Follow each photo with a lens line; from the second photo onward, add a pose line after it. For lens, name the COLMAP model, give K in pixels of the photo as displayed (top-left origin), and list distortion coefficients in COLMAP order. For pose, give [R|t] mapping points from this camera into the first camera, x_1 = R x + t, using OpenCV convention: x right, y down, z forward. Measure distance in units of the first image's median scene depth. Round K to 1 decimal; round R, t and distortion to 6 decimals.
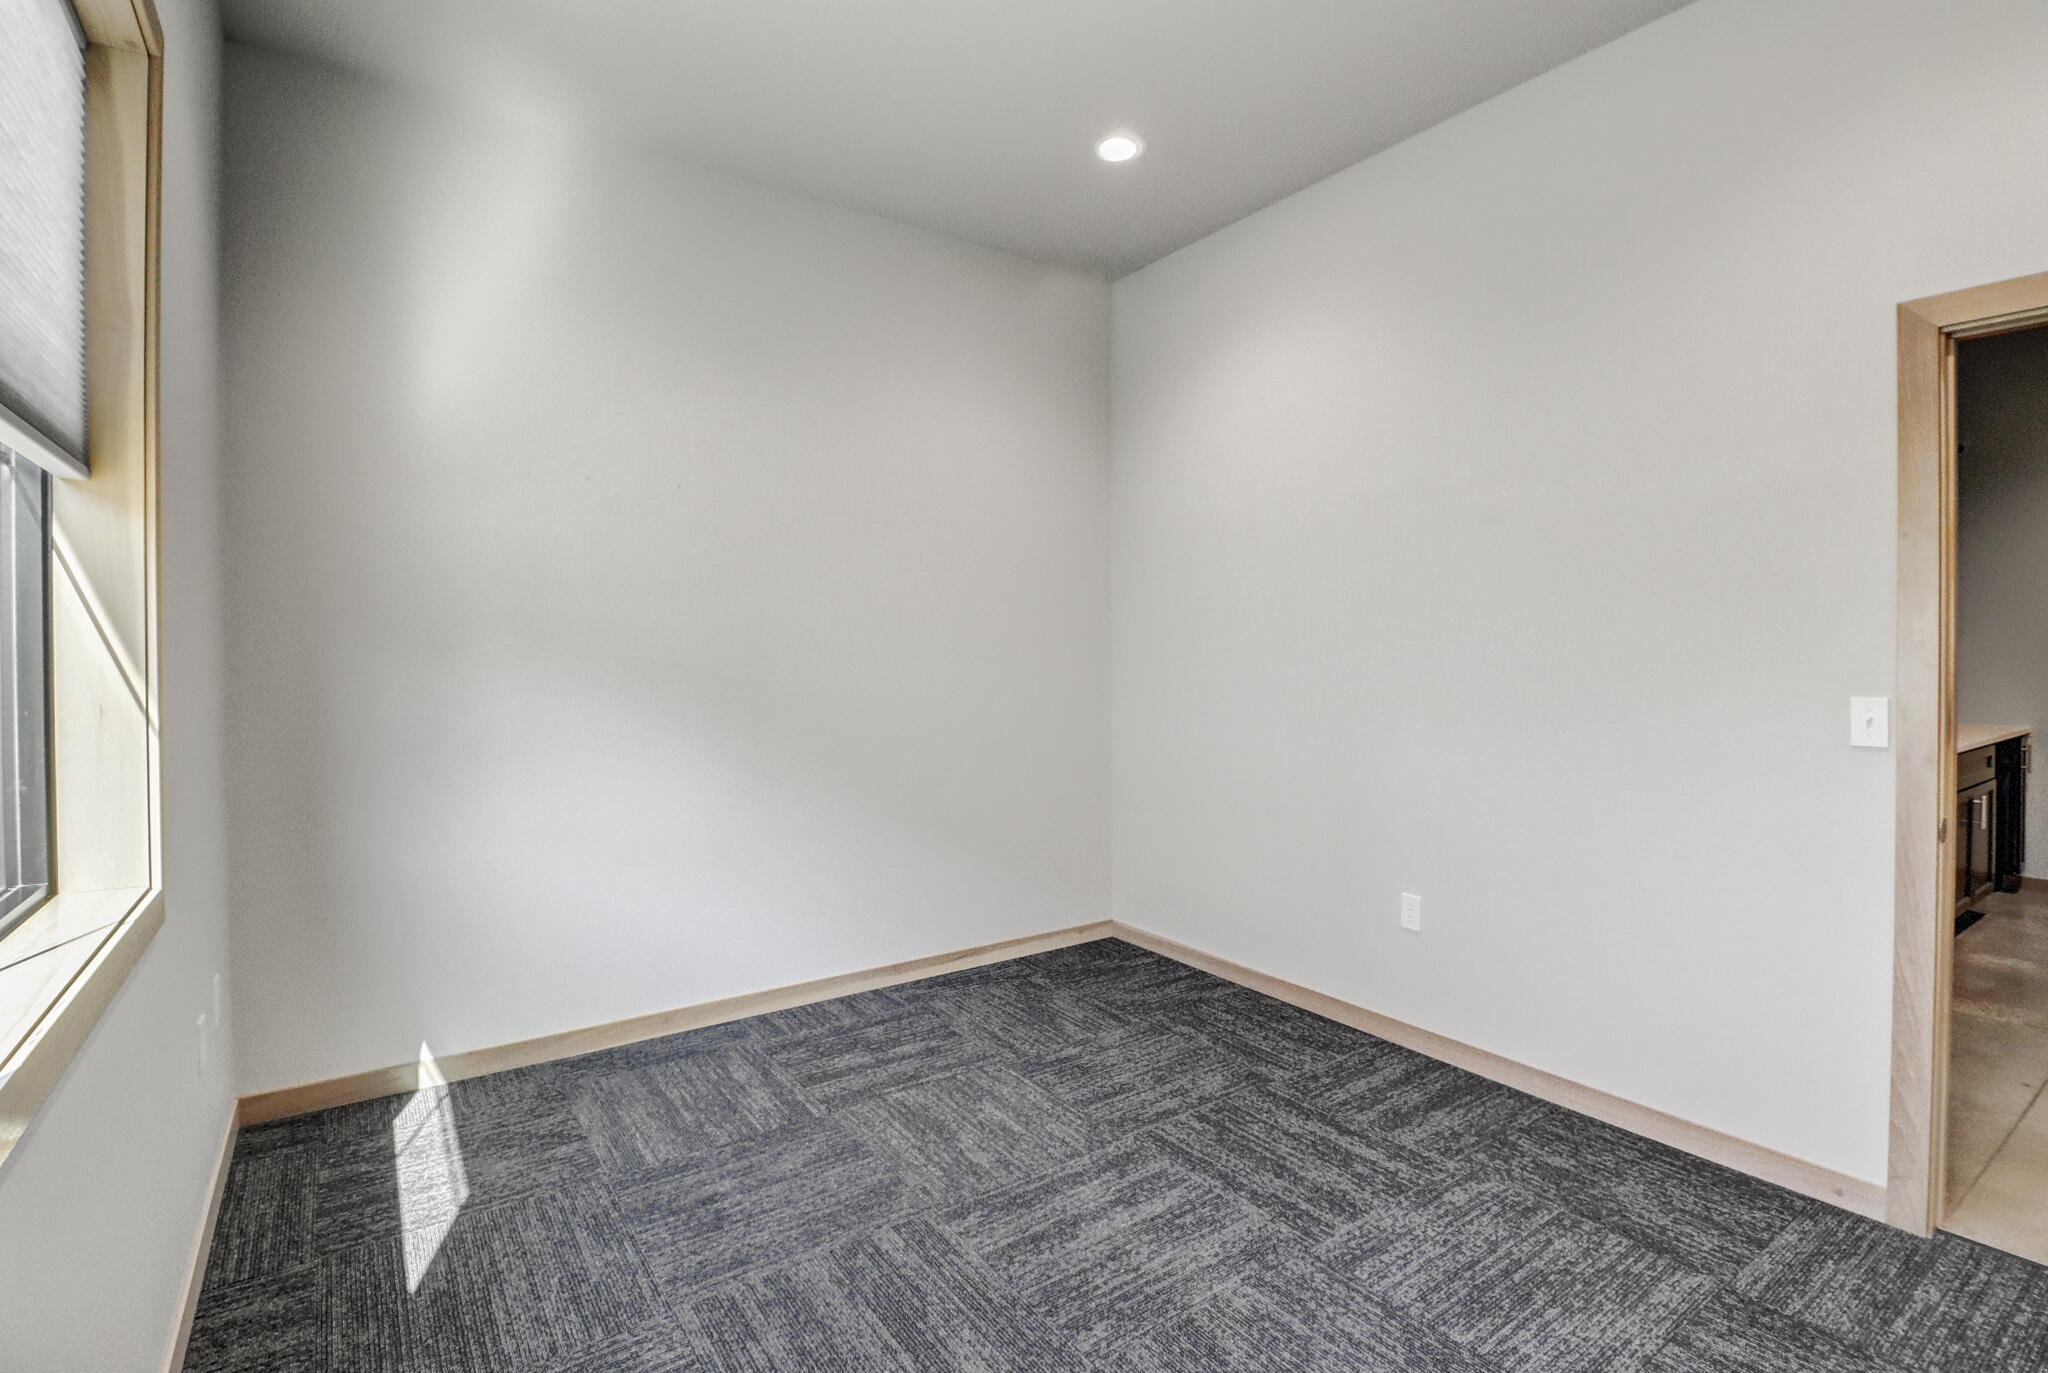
lens RADIAL K [[954.4, 0, 1021.3], [0, 954.4, 644.0], [0, 0, 1]] dist [0.000259, -0.013342]
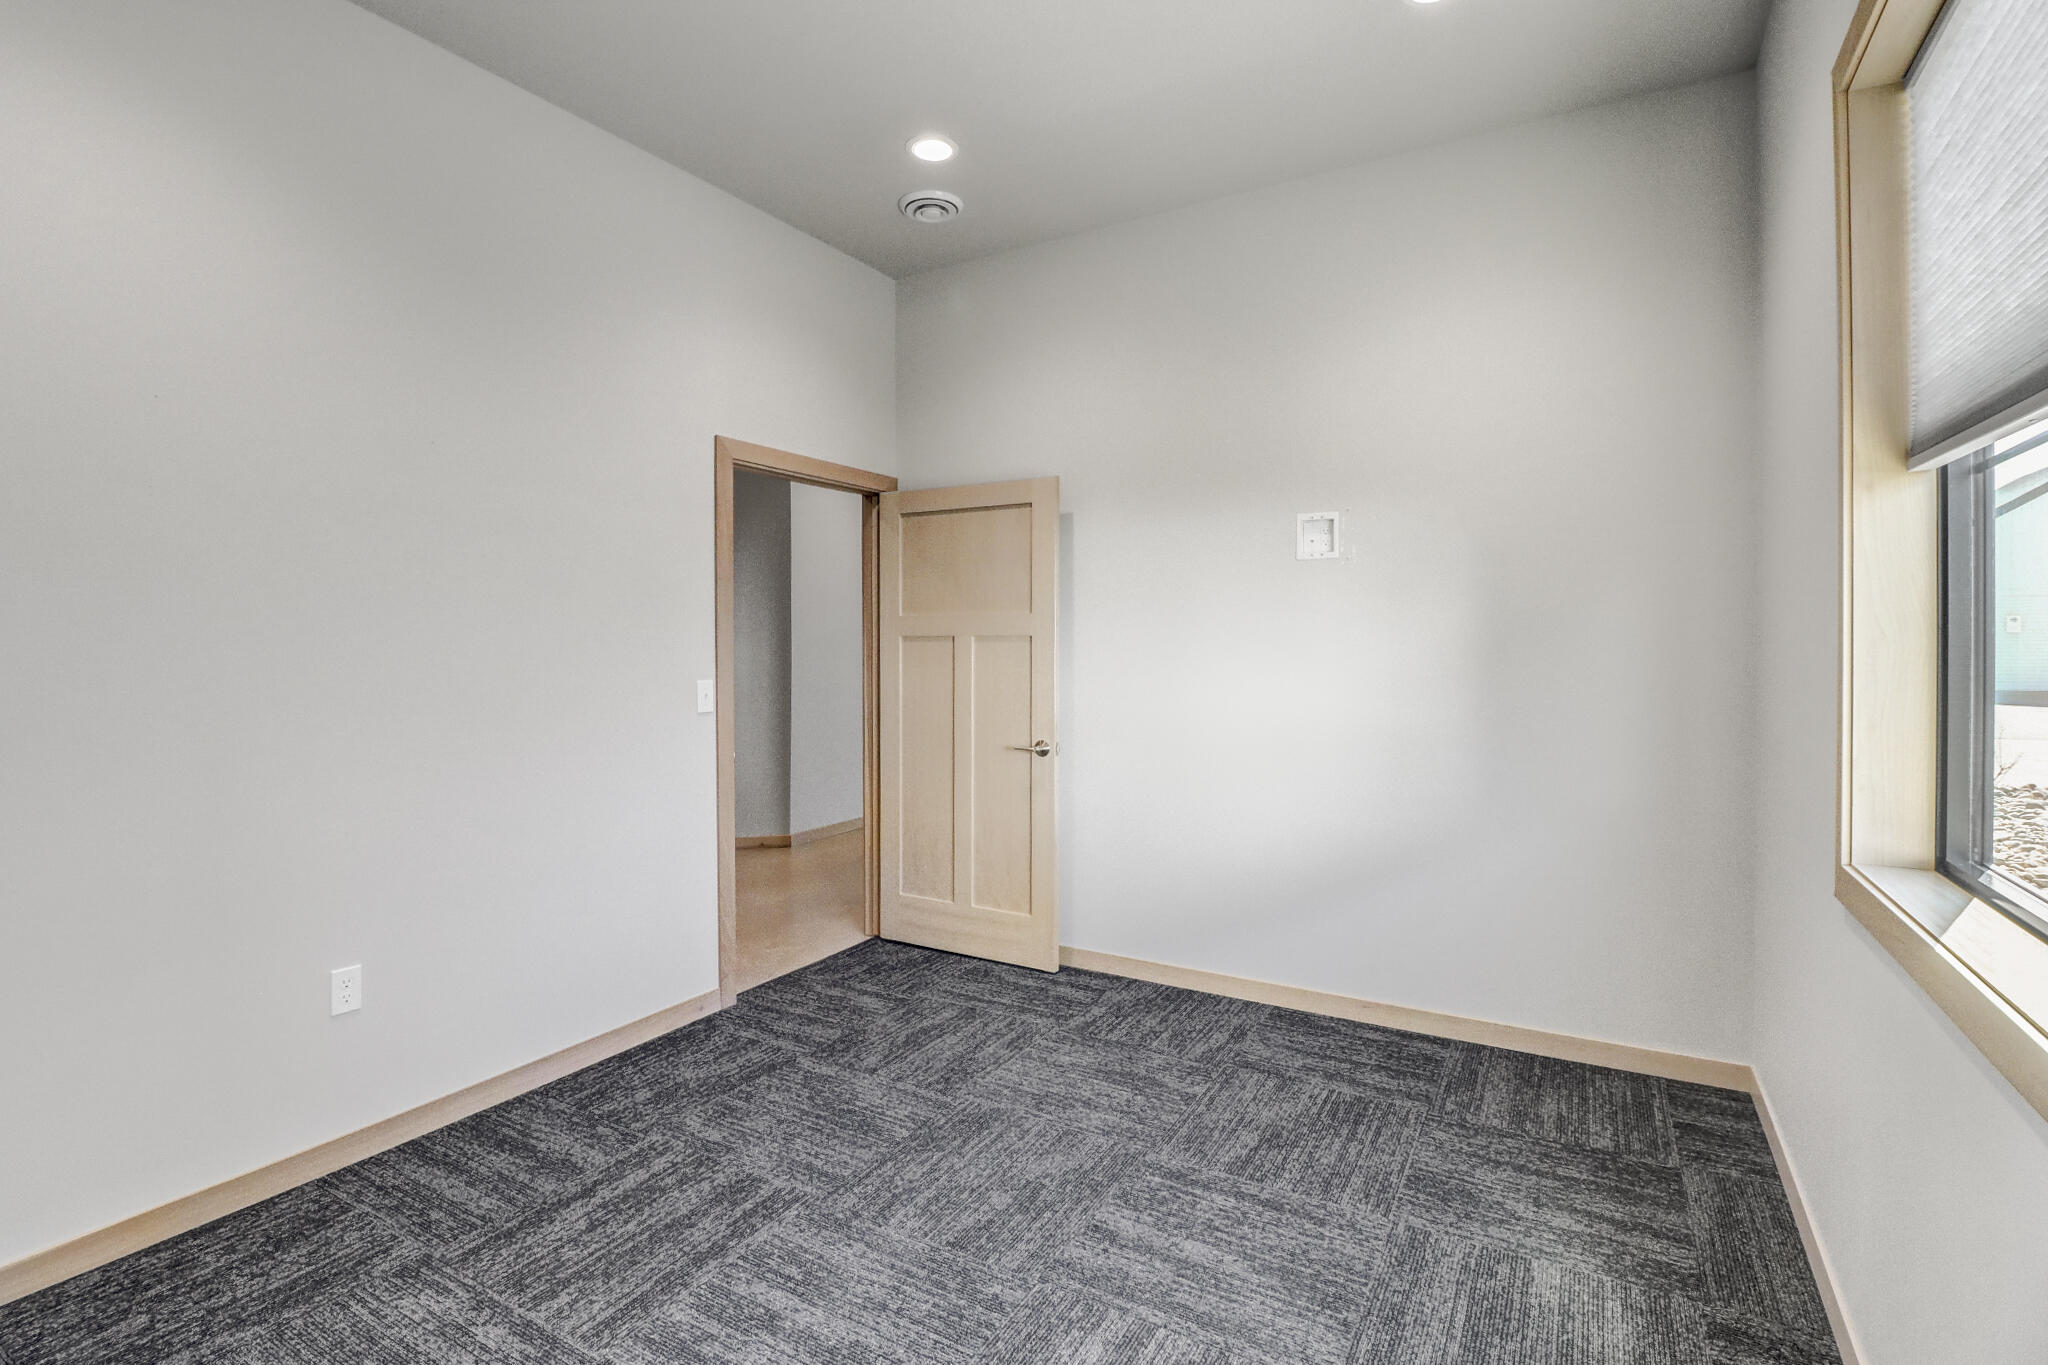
lens RADIAL K [[966.7, 0, 1014.6], [0, 966.7, 658.3], [0, 0, 1]] dist [0.000923, -0.013484]
pose [[-0.410464, -0.008414, 0.911838, -0.681476], [0.000570, 0.999955, 0.009484, 0.006373], [-0.911877, 0.004413, -0.410440, 1.072558]]
